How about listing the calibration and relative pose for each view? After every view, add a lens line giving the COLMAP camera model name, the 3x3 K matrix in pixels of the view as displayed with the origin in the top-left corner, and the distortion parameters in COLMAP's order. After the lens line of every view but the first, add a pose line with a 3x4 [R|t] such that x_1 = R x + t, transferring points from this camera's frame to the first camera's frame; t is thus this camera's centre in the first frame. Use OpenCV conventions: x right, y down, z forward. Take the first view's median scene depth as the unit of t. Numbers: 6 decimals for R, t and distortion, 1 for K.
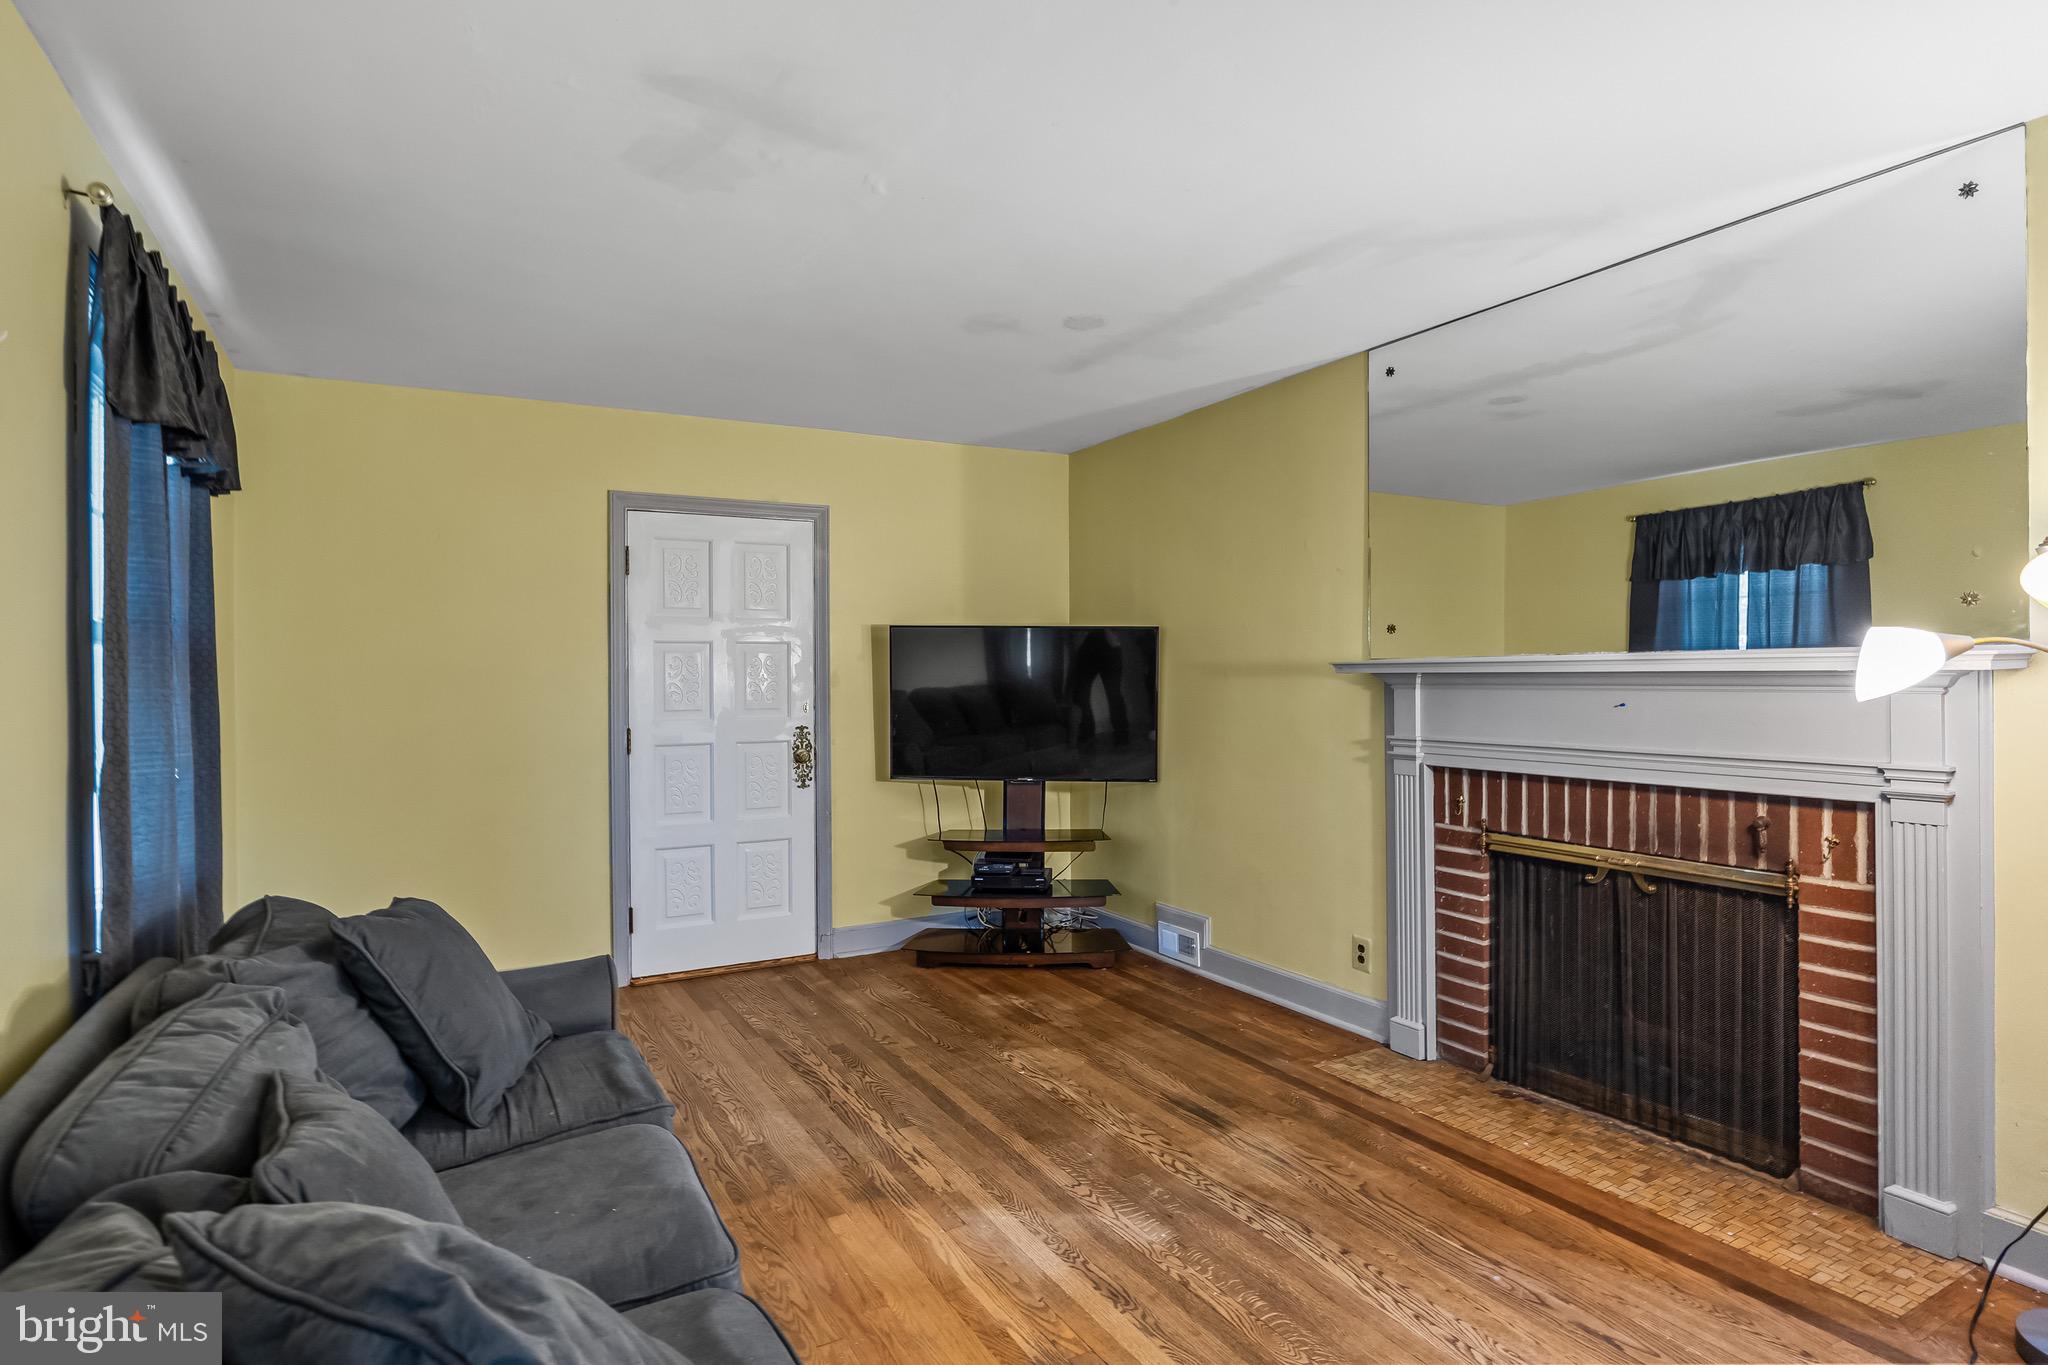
lens RADIAL K [[1085.6, 0, 1031.0], [0, 1085.6, 687.4], [0, 0, 1]] dist [-0.003096, 0.000292]
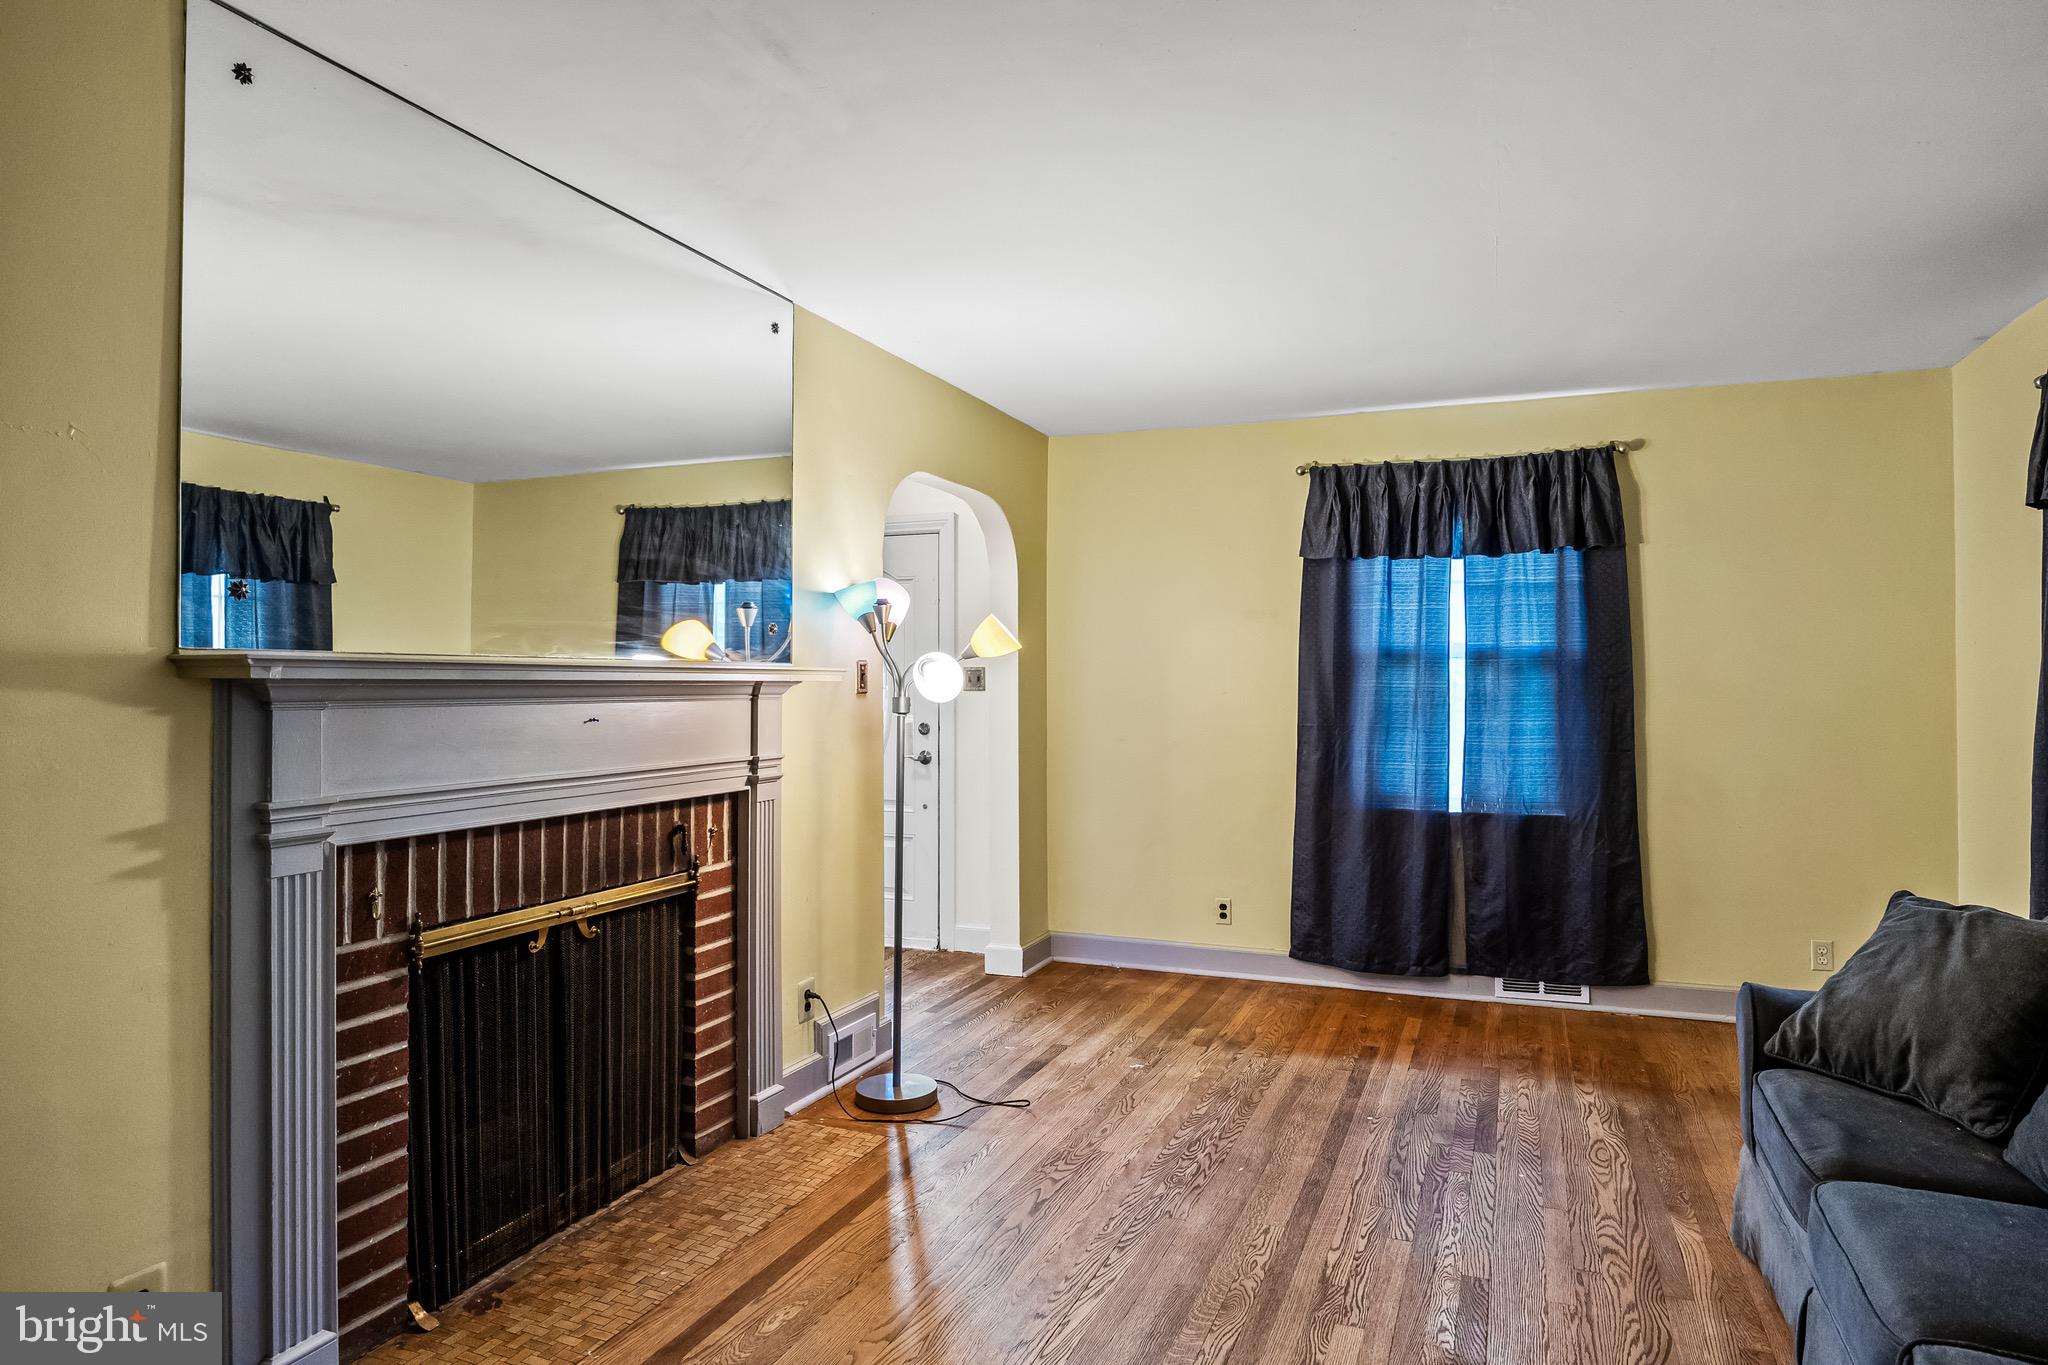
lens RADIAL K [[1245.8, 0, 1029.4], [0, 1245.8, 686.8], [0, 0, 1]] dist [-0.000843, -0.000168]
pose [[-0.633137, 0.007176, 0.774006, -0.368907], [0.015442, 0.999875, 0.003361, -0.006690], [-0.773885, 0.014080, -0.633169, 1.190902]]
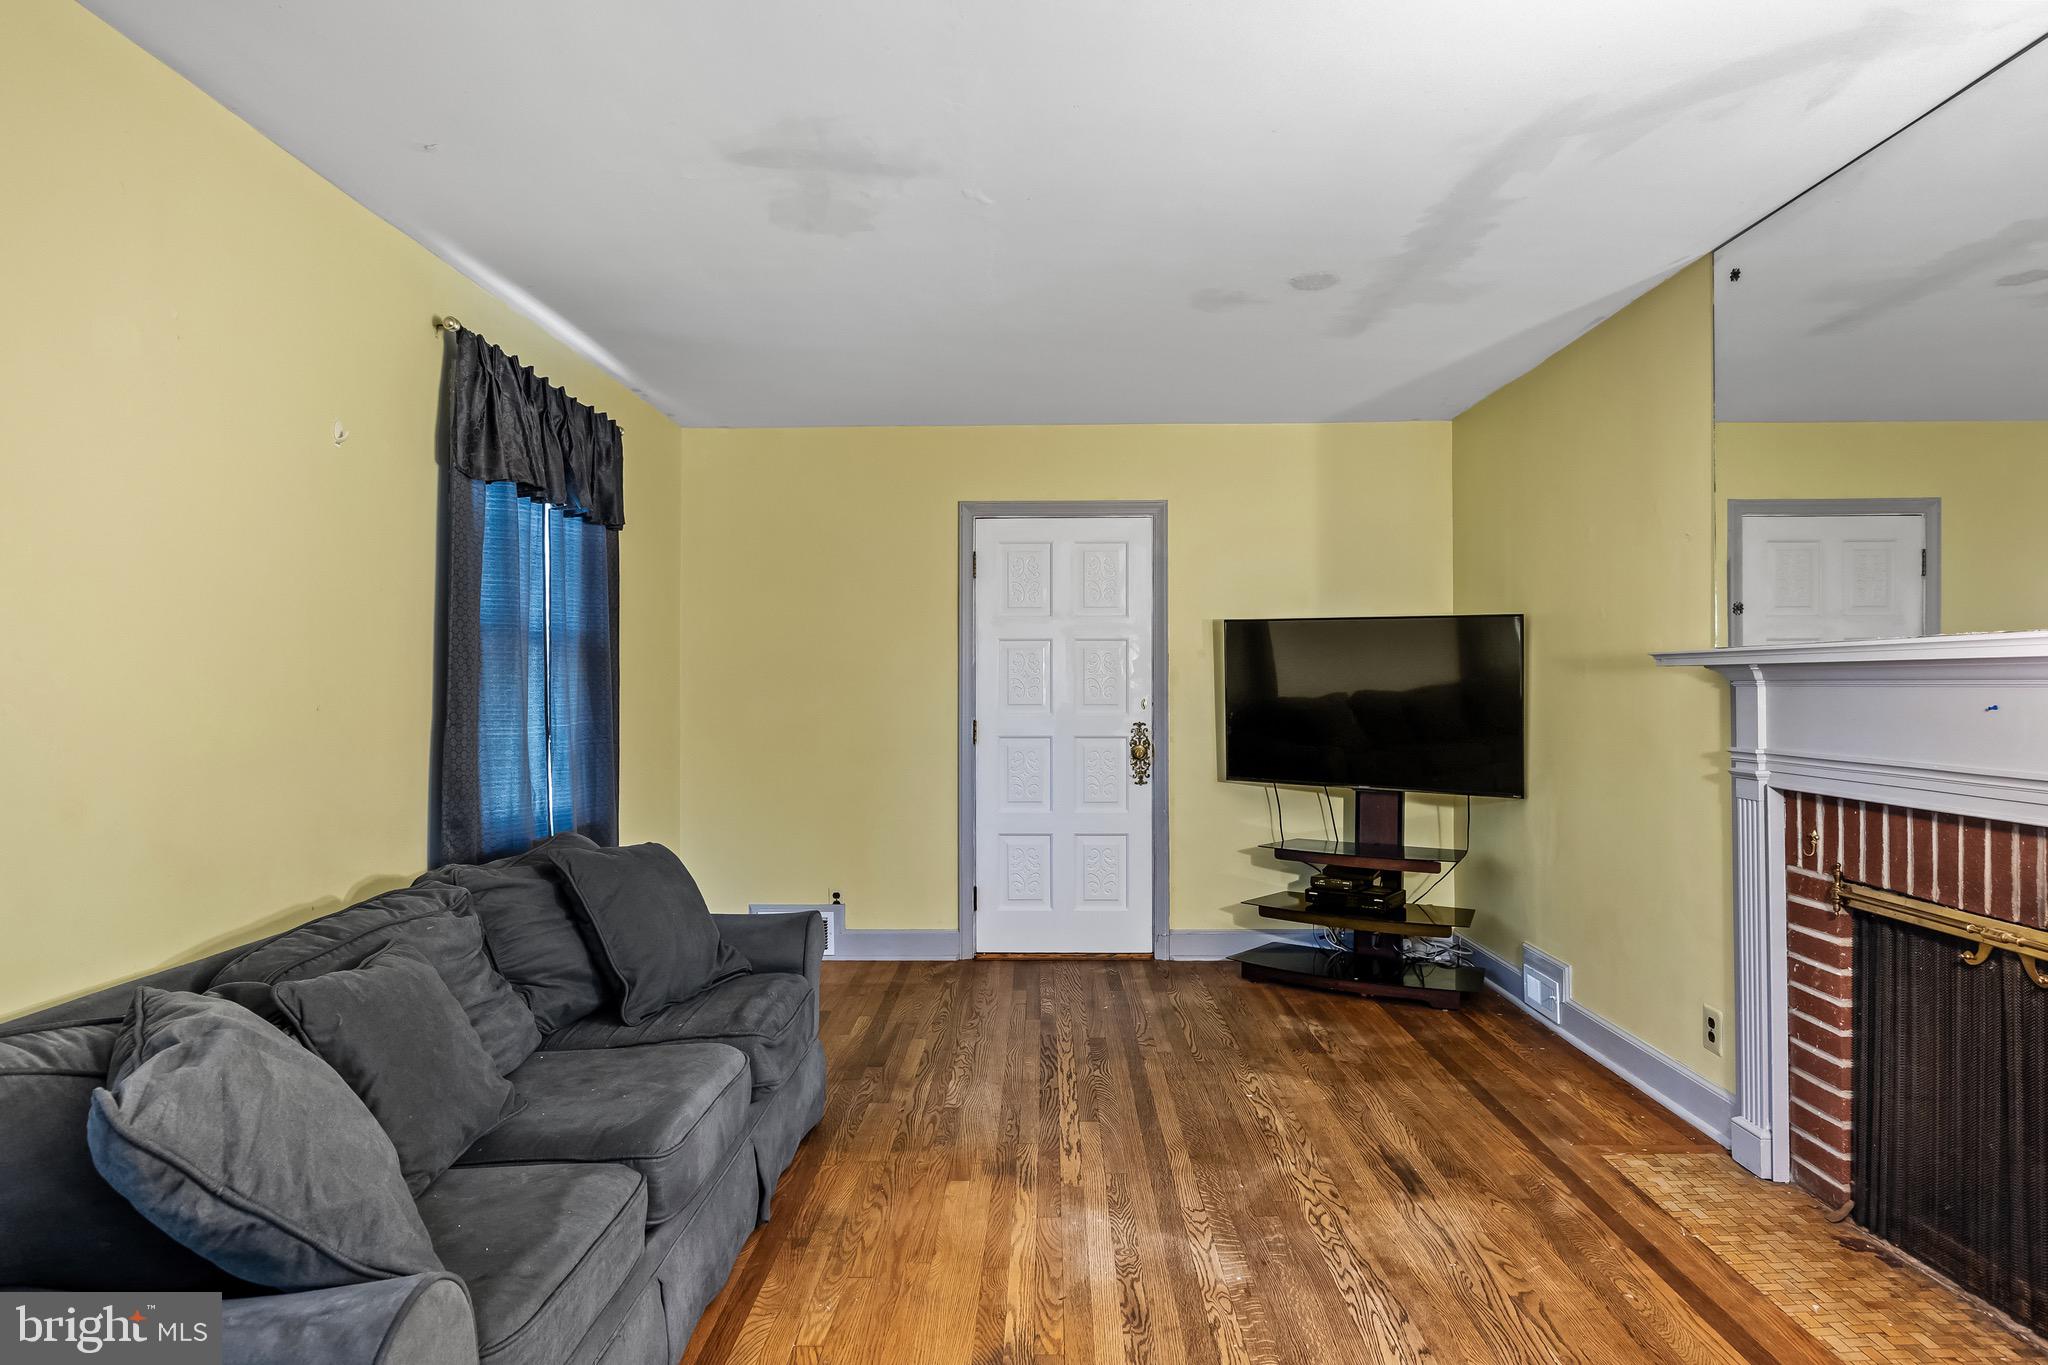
lens RADIAL K [[1143.8, 0, 1021.9], [0, 1143.8, 676.5], [0, 0, 1]] dist [-0.001620, -0.001443]
pose [[0.864027, 0.003005, -0.503436, 0.331994], [-0.010104, 0.999884, -0.011374, 0.009516], [0.503343, 0.014914, 0.863958, 0.053376]]
